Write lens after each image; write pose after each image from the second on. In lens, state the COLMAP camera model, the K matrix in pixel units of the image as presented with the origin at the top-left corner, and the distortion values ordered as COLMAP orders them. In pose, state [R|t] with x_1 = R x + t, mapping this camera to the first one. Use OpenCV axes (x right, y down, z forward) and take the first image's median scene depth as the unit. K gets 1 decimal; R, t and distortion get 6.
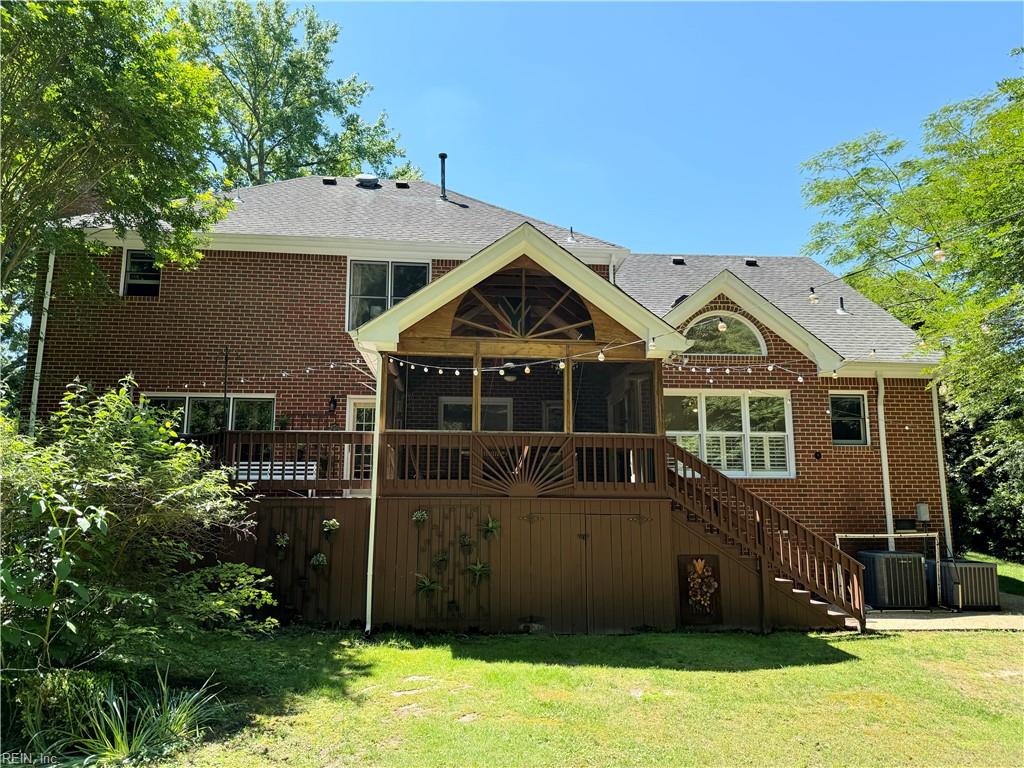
lens RADIAL K [[719.2, 0, 512.0], [0, 719.2, 384.0], [0, 0, 1]] dist [0.105459, -0.000381]
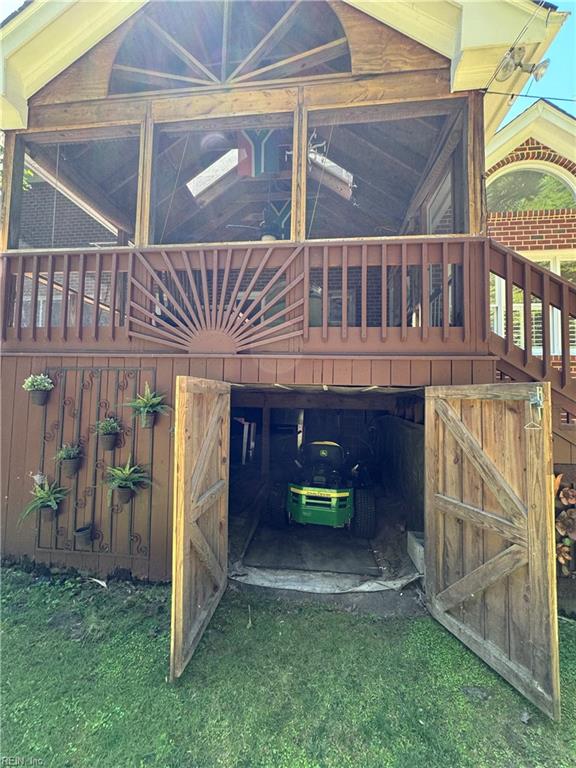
lens RADIAL K [[302.3, 0, 288.0], [0, 302.3, 384.0], [0, 0, 1]] dist [0.002145, 0.000166]
pose [[0.977200, 0.006729, -0.212214, 0.121370], [0.017805, 0.993380, 0.113489, 0.150254], [0.211573, -0.114680, 0.970611, 0.757965]]
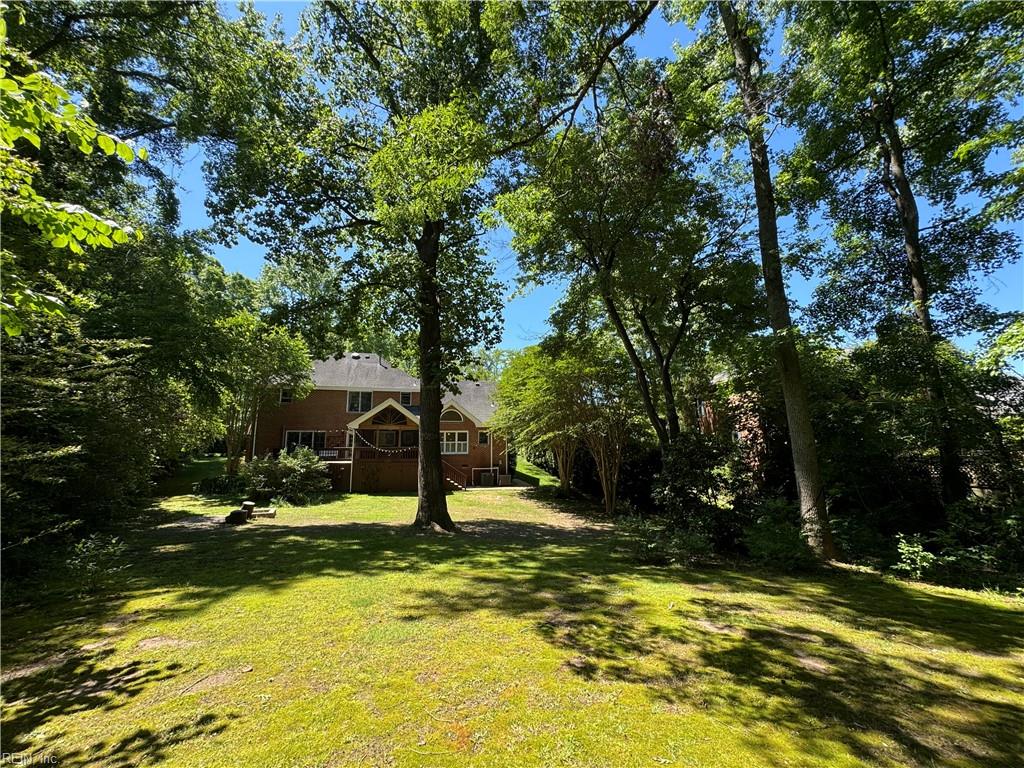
lens RADIAL K [[403.0, 0, 510.5], [0, 403.0, 380.5], [0, 0, 1]] dist [0.002145, 0.000166]
pose [[0.989104, 0.007998, 0.146999, 0.386049], [-0.007001, 0.999949, -0.007300, -0.323623], [-0.147050, 0.006191, 0.989110, -1.519025]]
